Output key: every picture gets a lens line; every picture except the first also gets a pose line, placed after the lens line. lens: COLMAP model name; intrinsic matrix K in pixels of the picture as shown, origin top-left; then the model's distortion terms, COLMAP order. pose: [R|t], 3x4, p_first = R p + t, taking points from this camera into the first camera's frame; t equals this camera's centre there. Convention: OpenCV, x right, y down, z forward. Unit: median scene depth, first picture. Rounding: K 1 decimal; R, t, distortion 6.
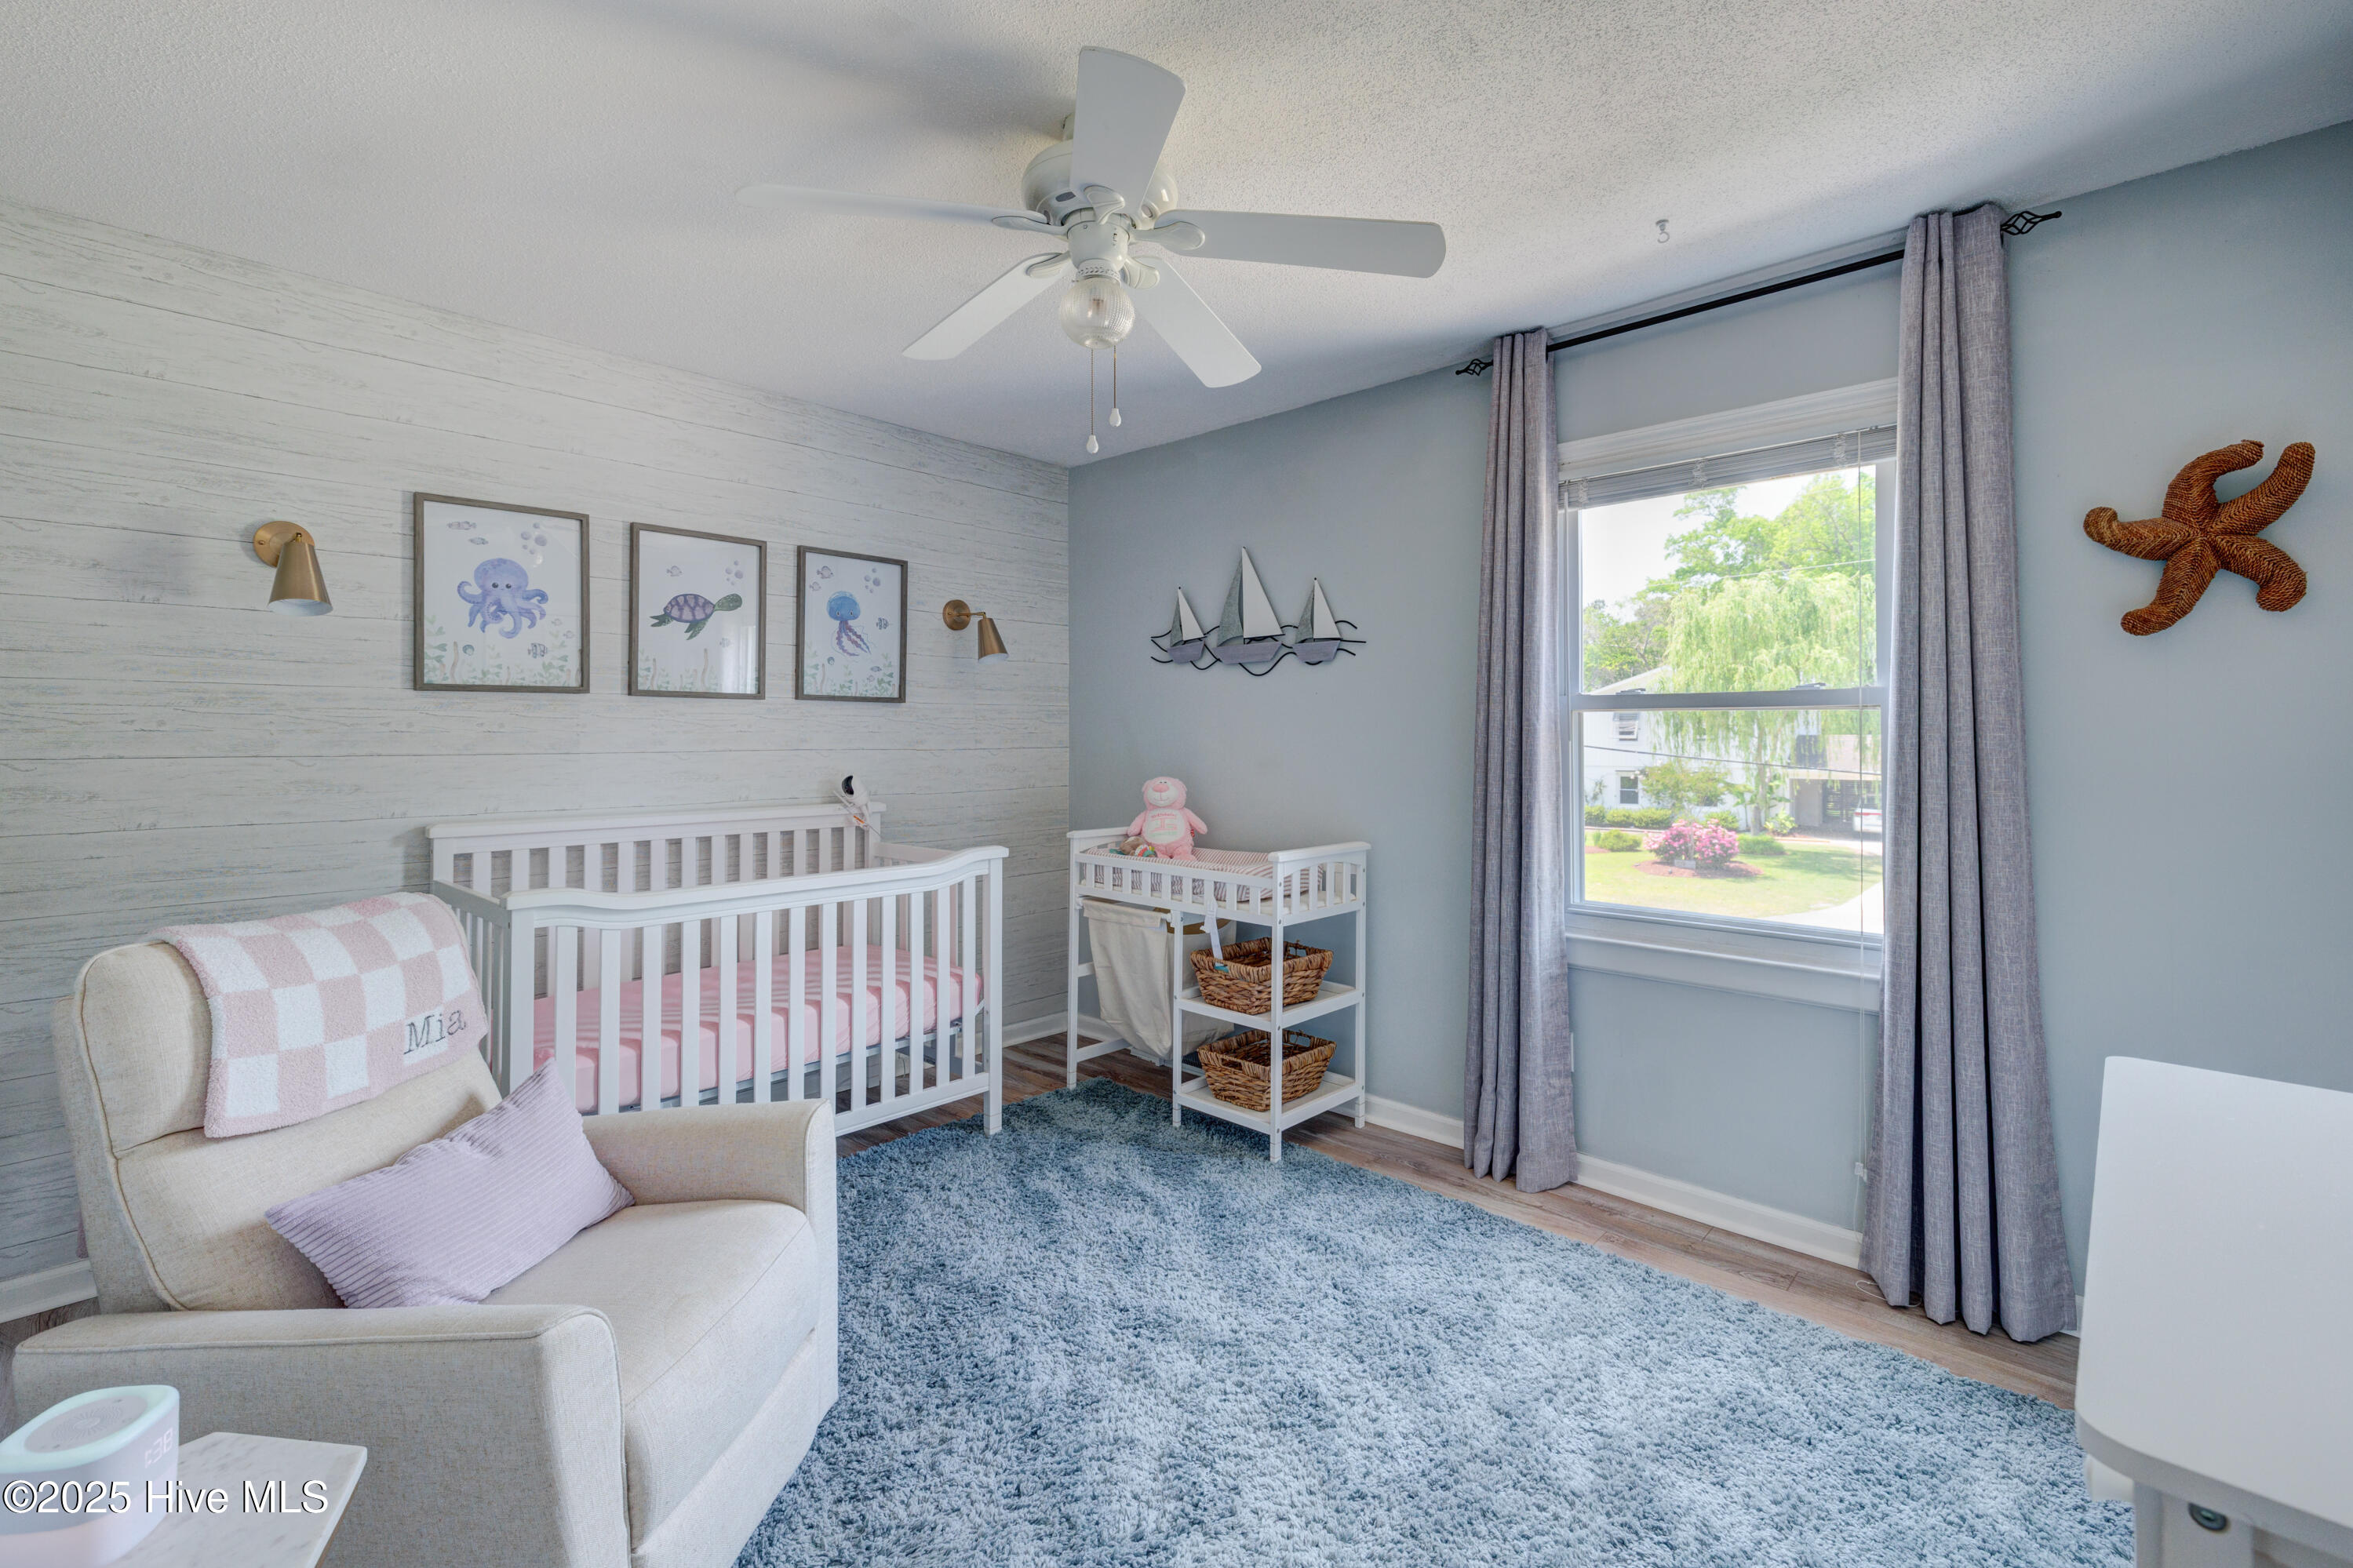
lens RADIAL K [[986.2, 0, 1164.2], [0, 986.2, 742.8], [0, 0, 1]] dist [-0.001841, -0.000167]
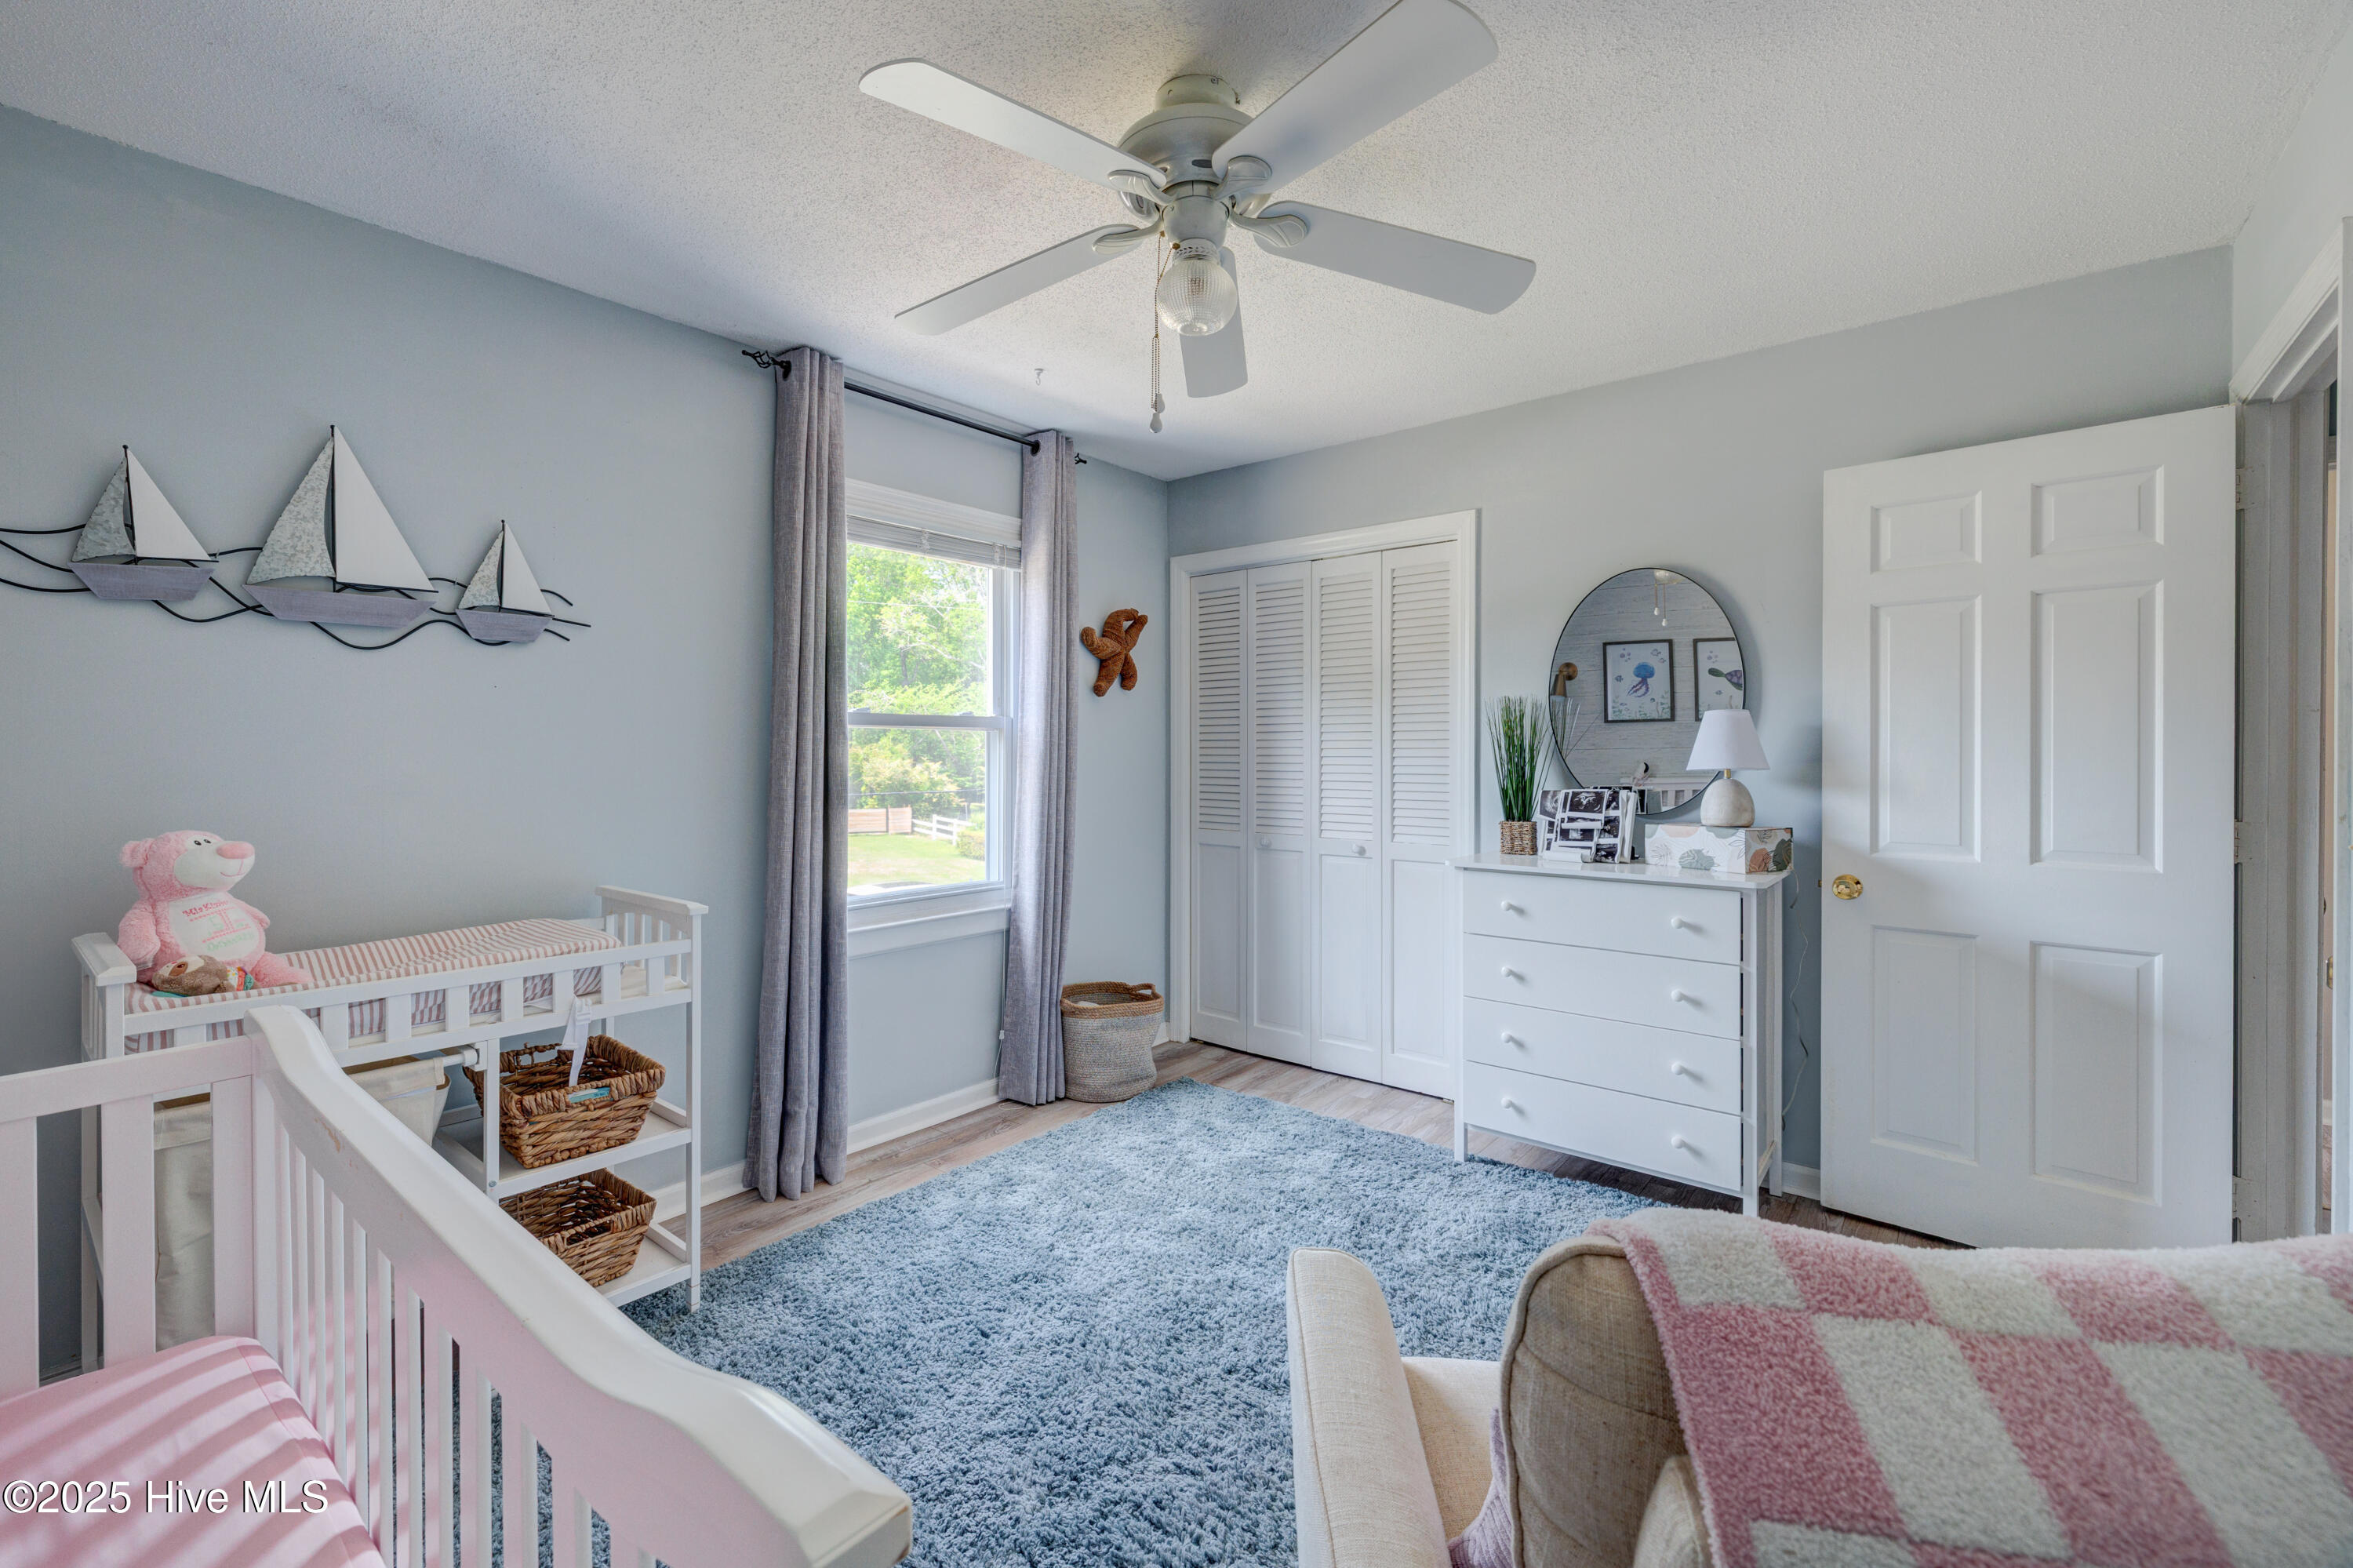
lens RADIAL K [[986.4, 0, 1164.2], [0, 986.4, 742.8], [0, 0, 1]] dist [-0.001841, -0.000167]
pose [[-0.054835, -0.001465, 0.998494, -0.711471], [0.004124, 0.999990, 0.001693, -0.012328], [-0.998487, 0.004211, -0.054829, 0.725764]]
